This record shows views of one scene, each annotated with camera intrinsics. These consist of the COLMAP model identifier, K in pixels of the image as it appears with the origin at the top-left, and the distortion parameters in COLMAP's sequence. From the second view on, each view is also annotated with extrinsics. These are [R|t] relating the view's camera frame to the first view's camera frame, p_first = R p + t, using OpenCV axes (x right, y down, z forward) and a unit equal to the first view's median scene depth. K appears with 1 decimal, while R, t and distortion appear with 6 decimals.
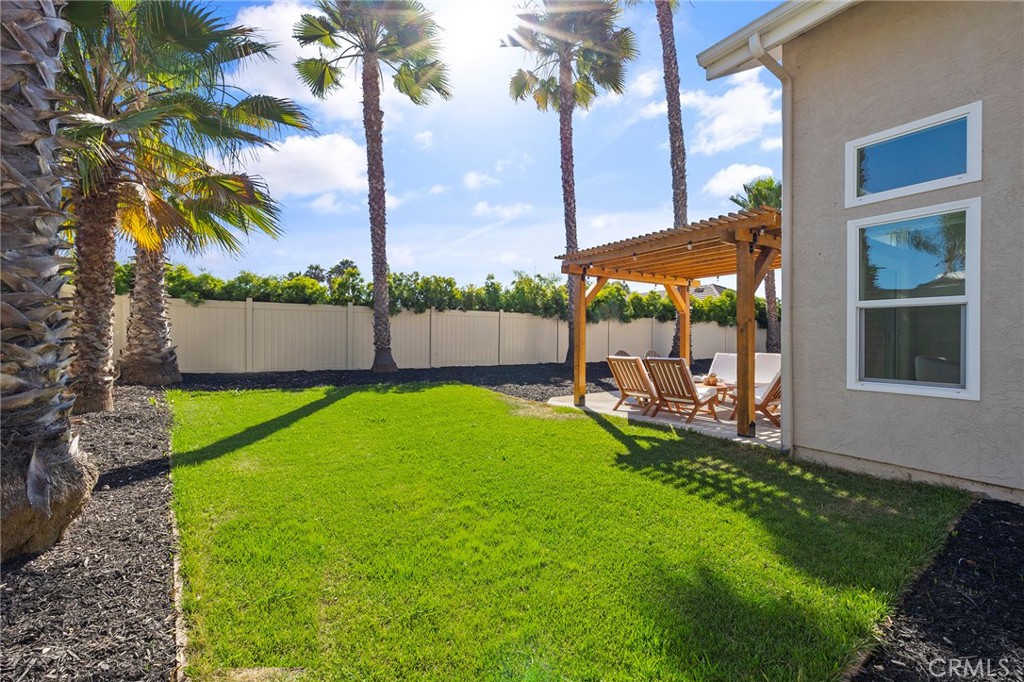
lens RADIAL K [[438.0, 0, 514.6], [0, 438.0, 342.5], [0, 0, 1]] dist [-0.000098, -0.000012]
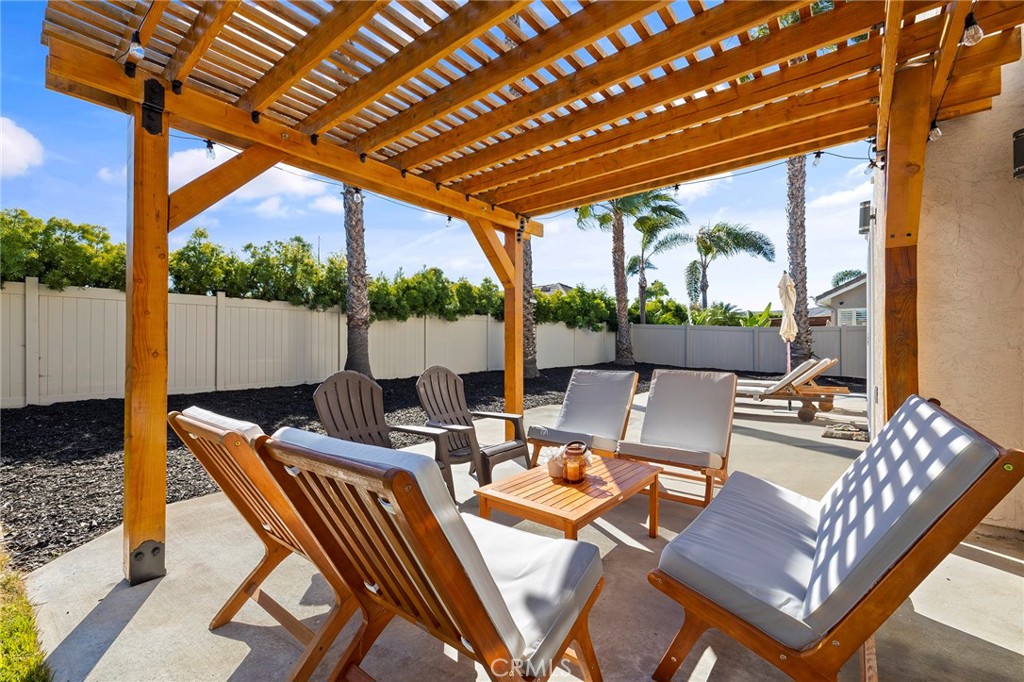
lens RADIAL K [[438.0, 0, 510.2], [0, 438.0, 342.4], [0, 0, 1]] dist [-0.000098, -0.000012]
pose [[0.950235, -0.002207, 0.311525, 0.139322], [0.004715, 0.999962, -0.007298, -0.004621], [-0.311498, 0.008404, 0.950210, 0.325383]]
